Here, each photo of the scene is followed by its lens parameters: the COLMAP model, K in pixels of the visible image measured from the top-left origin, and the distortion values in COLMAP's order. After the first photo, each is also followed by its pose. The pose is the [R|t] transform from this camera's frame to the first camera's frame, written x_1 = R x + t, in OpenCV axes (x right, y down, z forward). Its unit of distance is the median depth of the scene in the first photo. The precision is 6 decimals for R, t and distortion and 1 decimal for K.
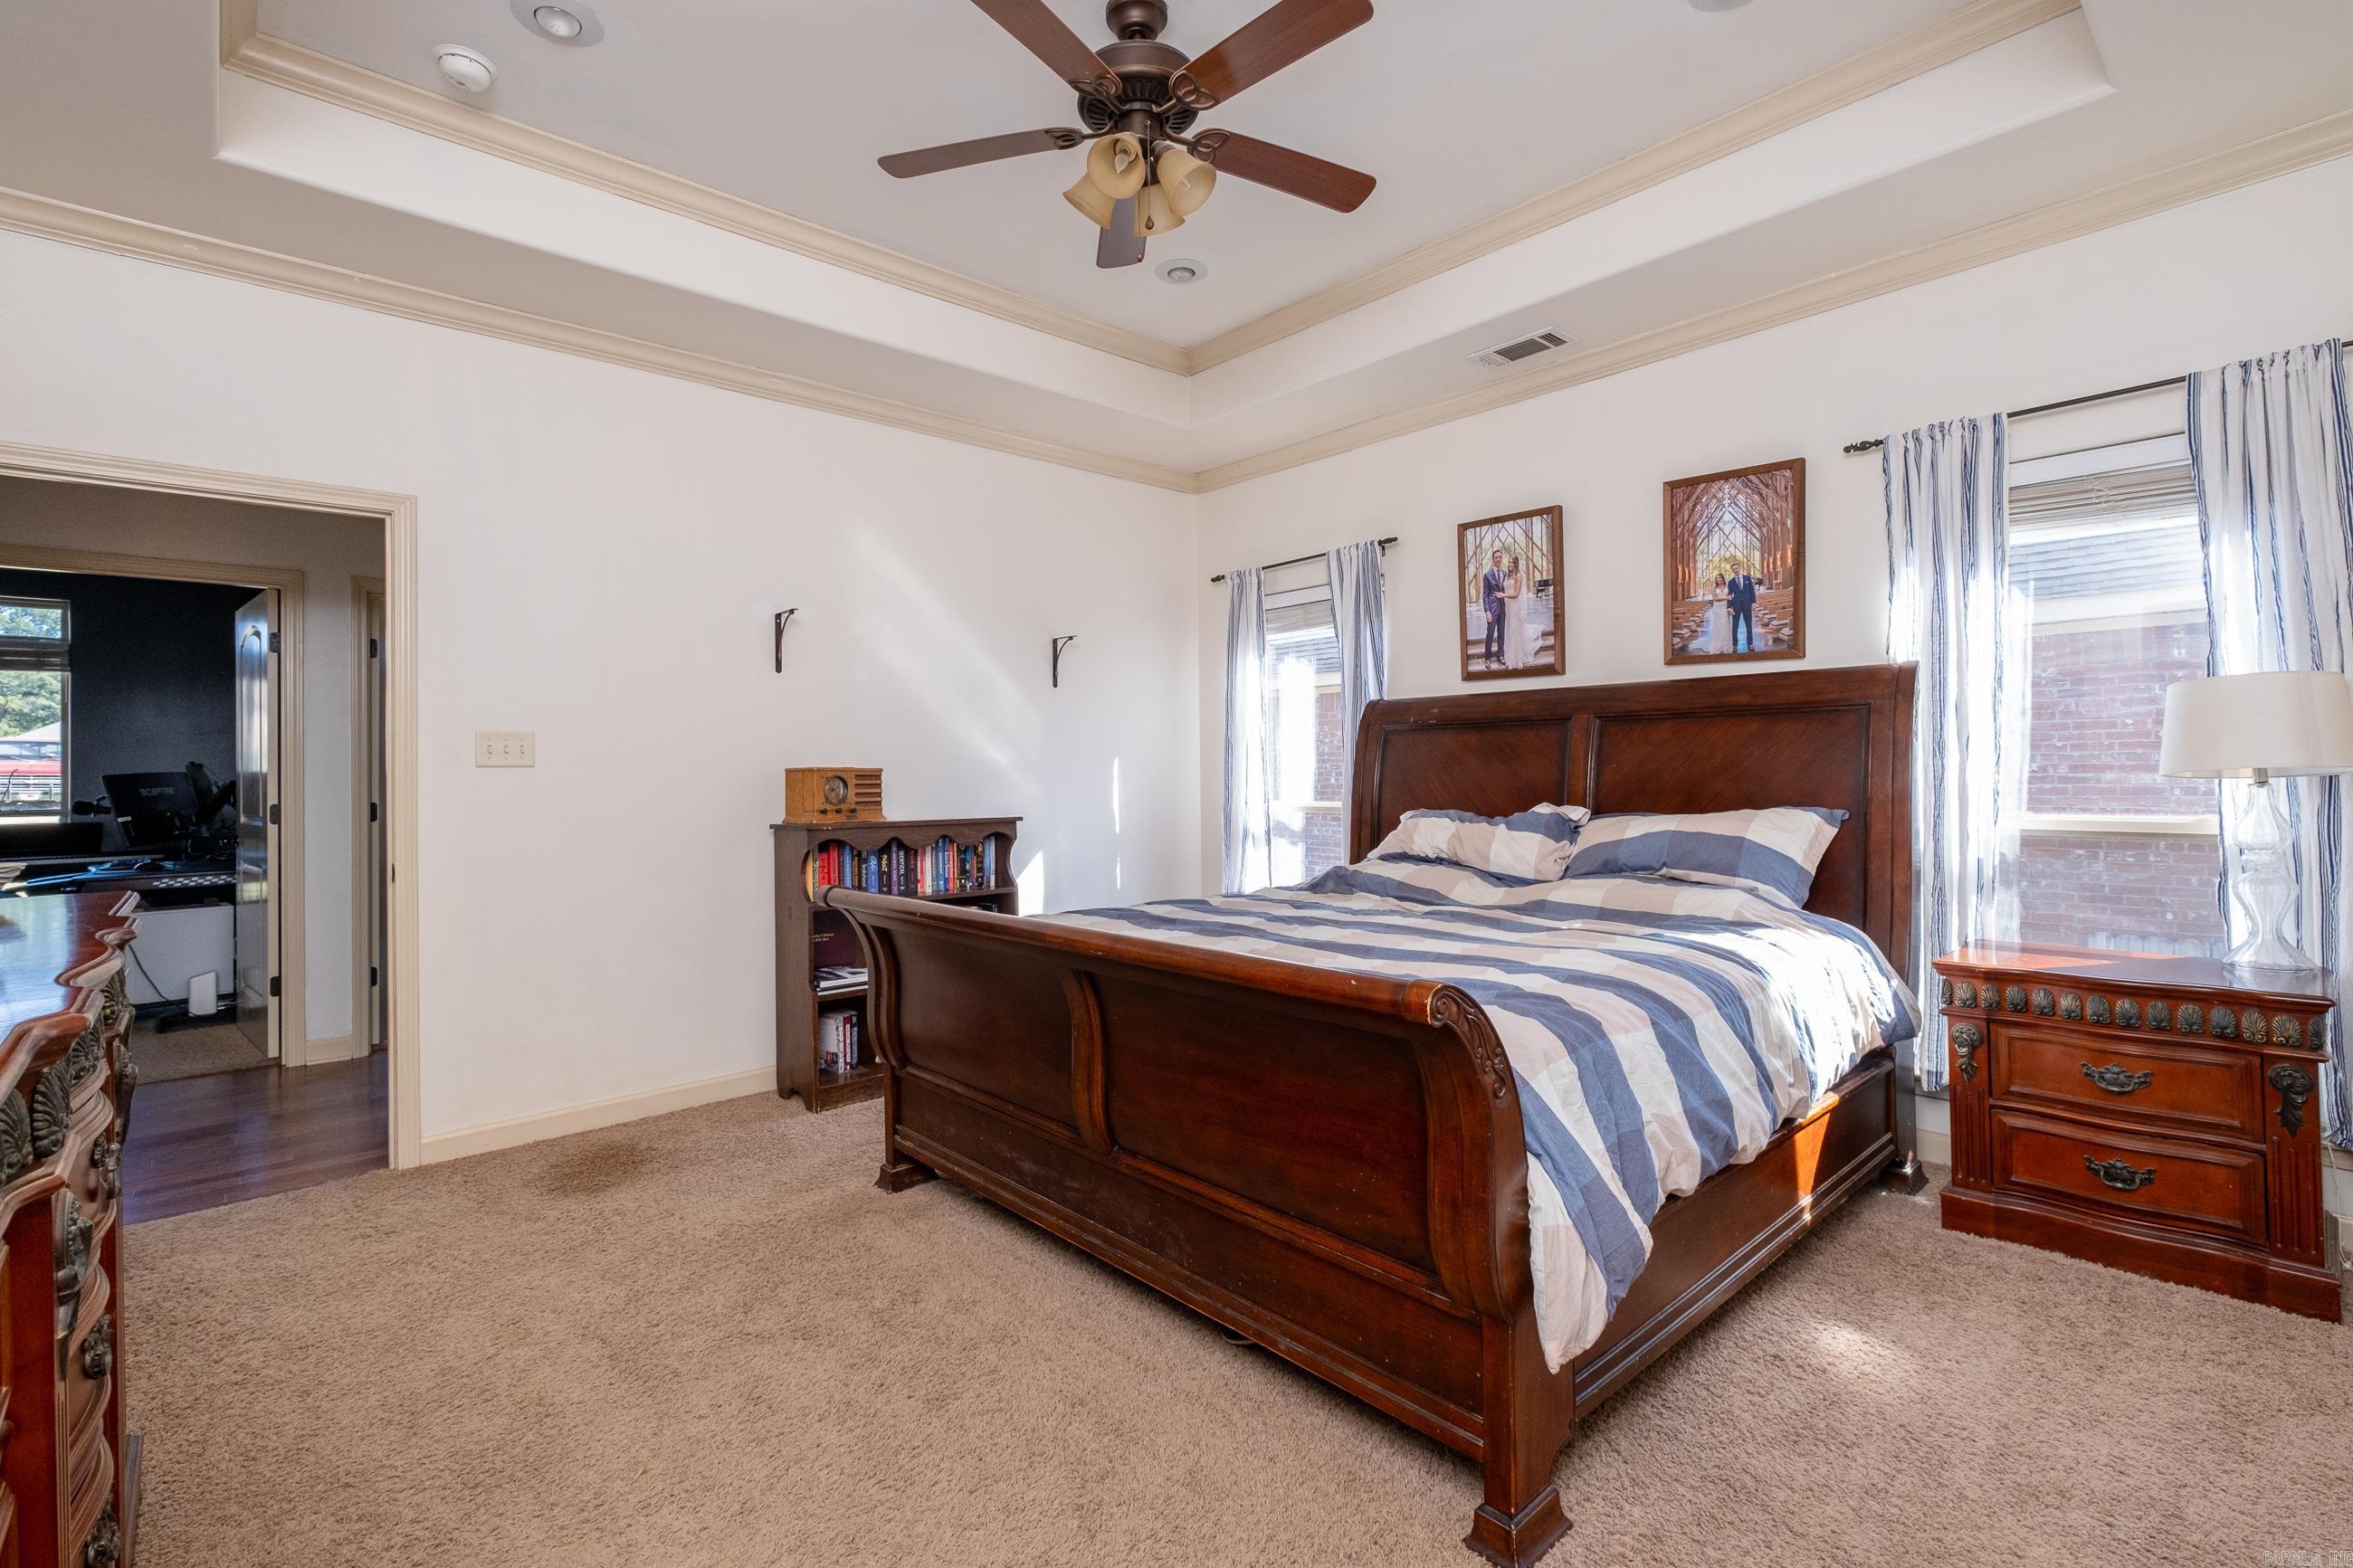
lens RADIAL K [[1043.3, 0, 1179.2], [0, 1043.3, 762.4], [0, 0, 1]] dist [-0.007513, 0.001835]
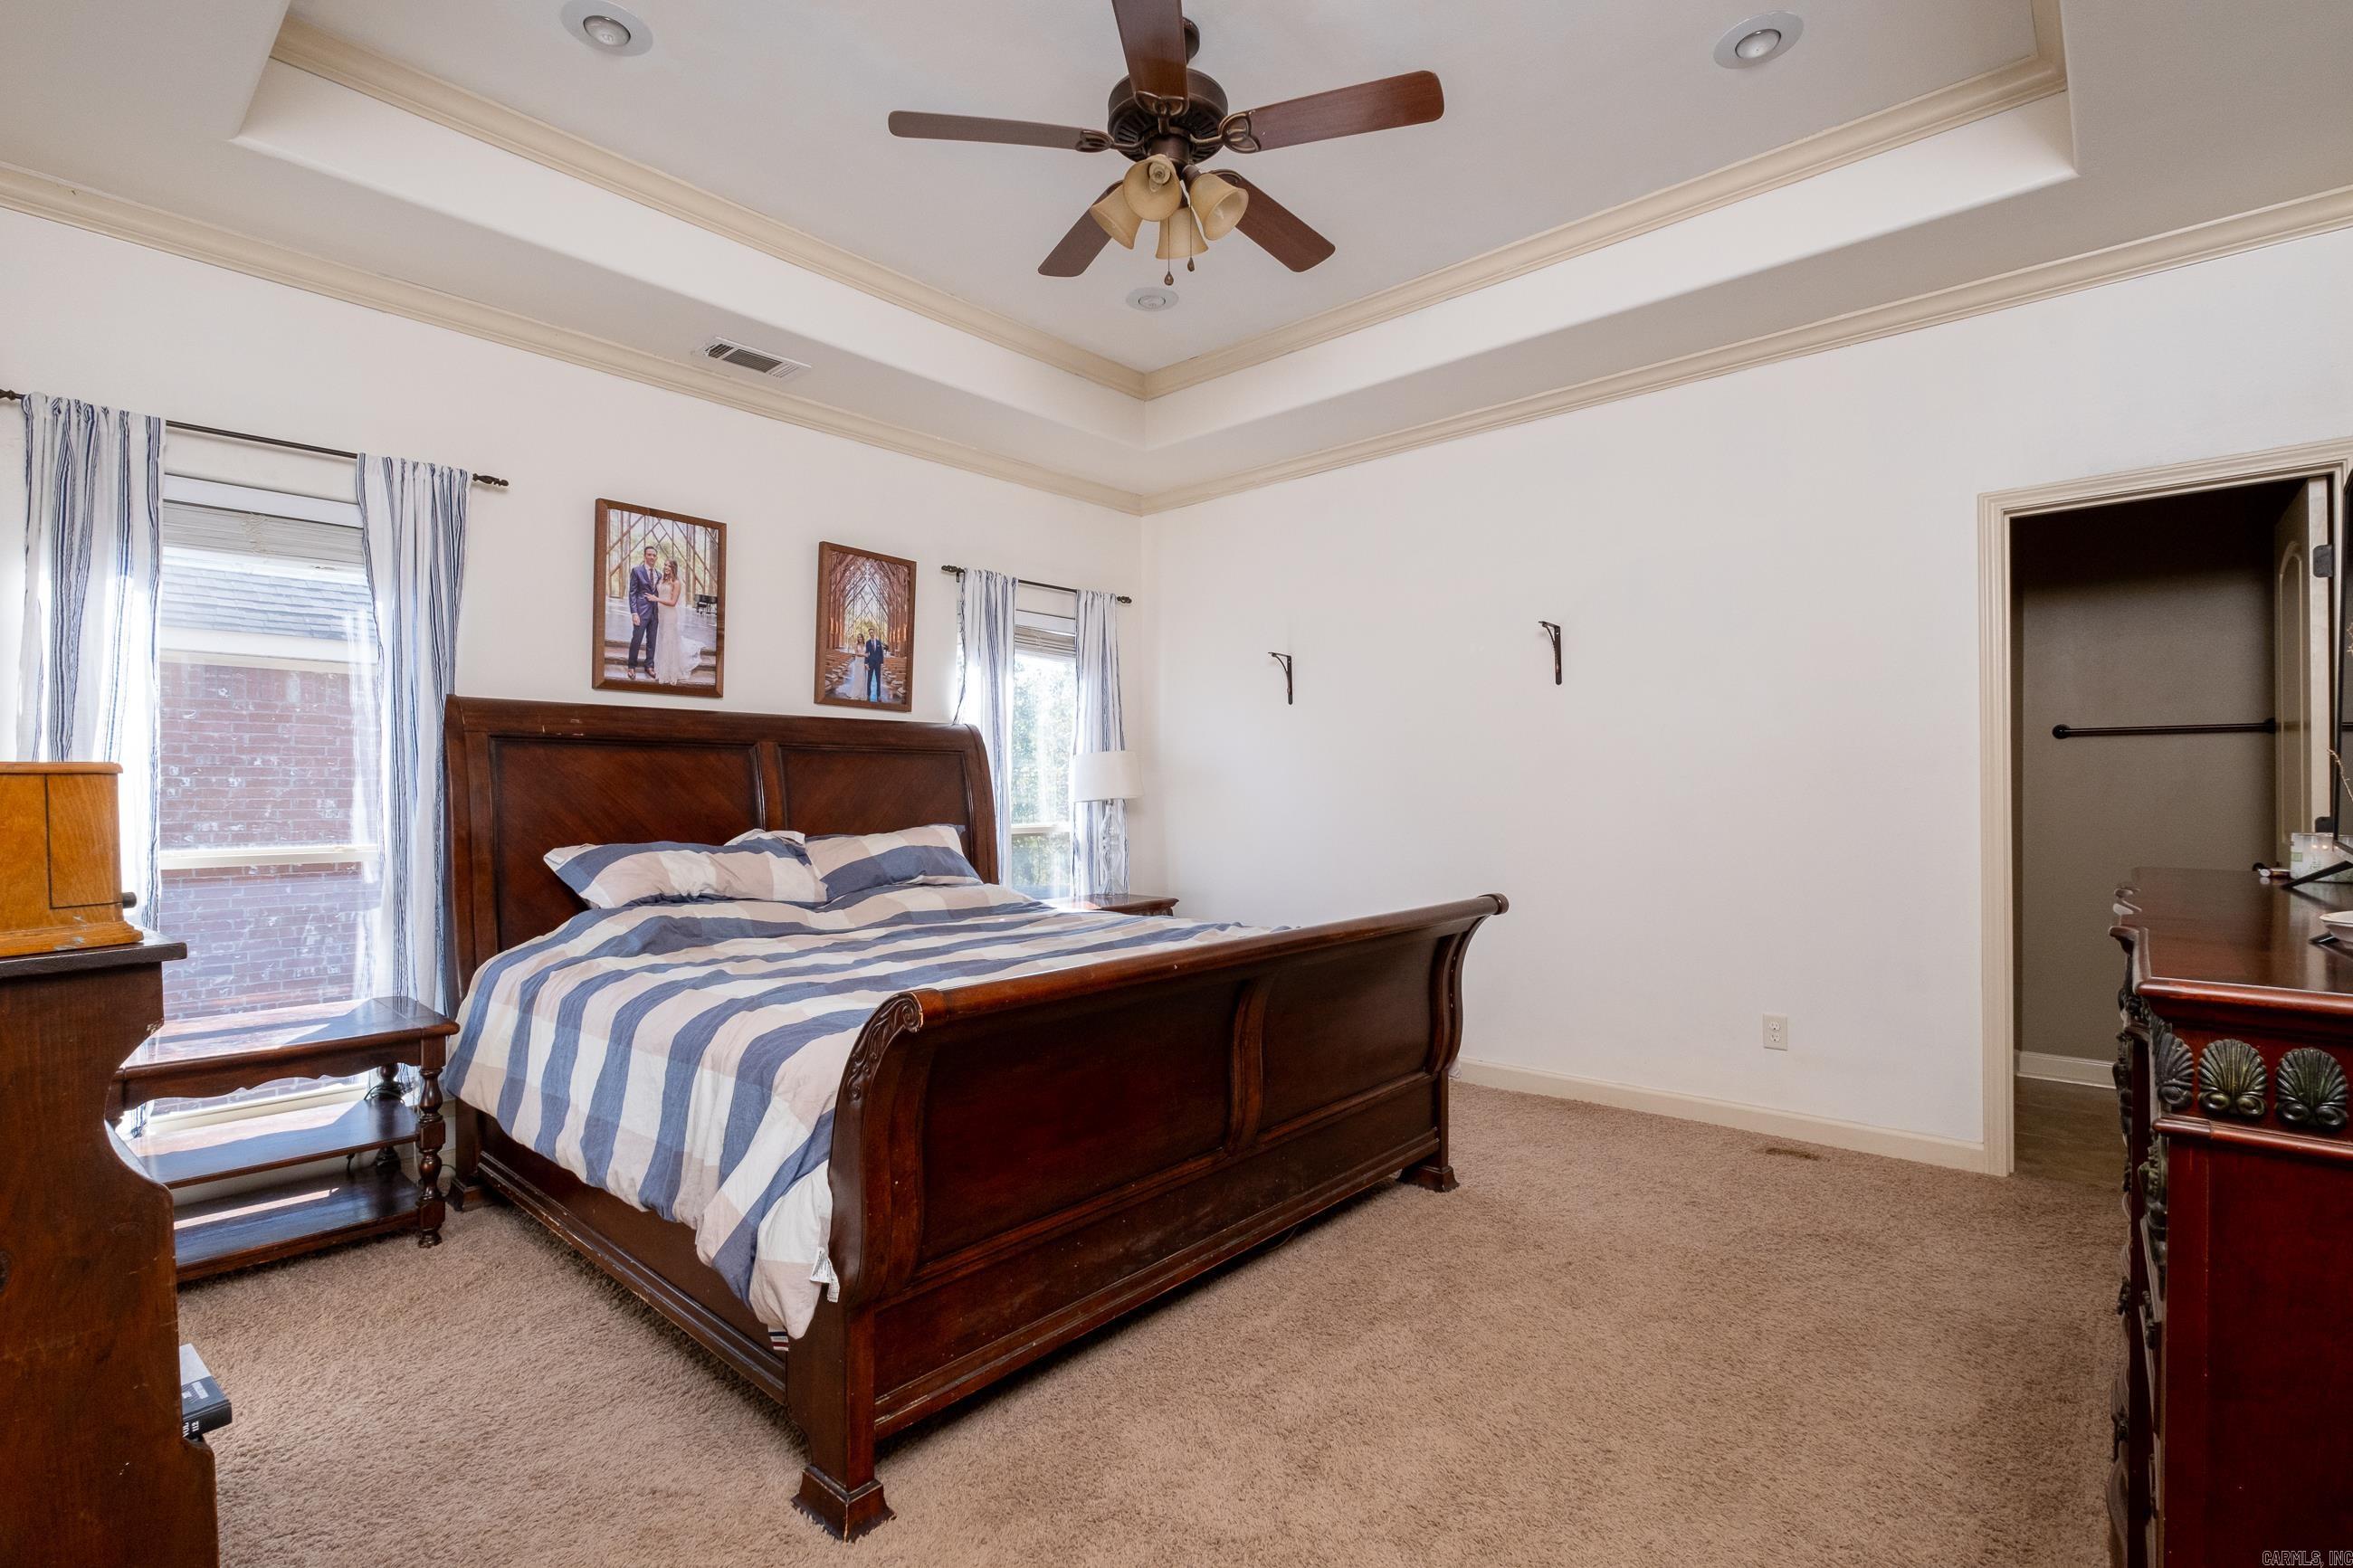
lens RADIAL K [[1043.3, 0, 1181.1], [0, 1043.3, 795.7], [0, 0, 1]] dist [-0.007513, 0.001835]
pose [[-0.090028, 0.013015, 0.995854, -0.634879], [-0.000593, 0.999914, -0.013121, 0.019182], [-0.995939, -0.001772, -0.090013, 0.658943]]
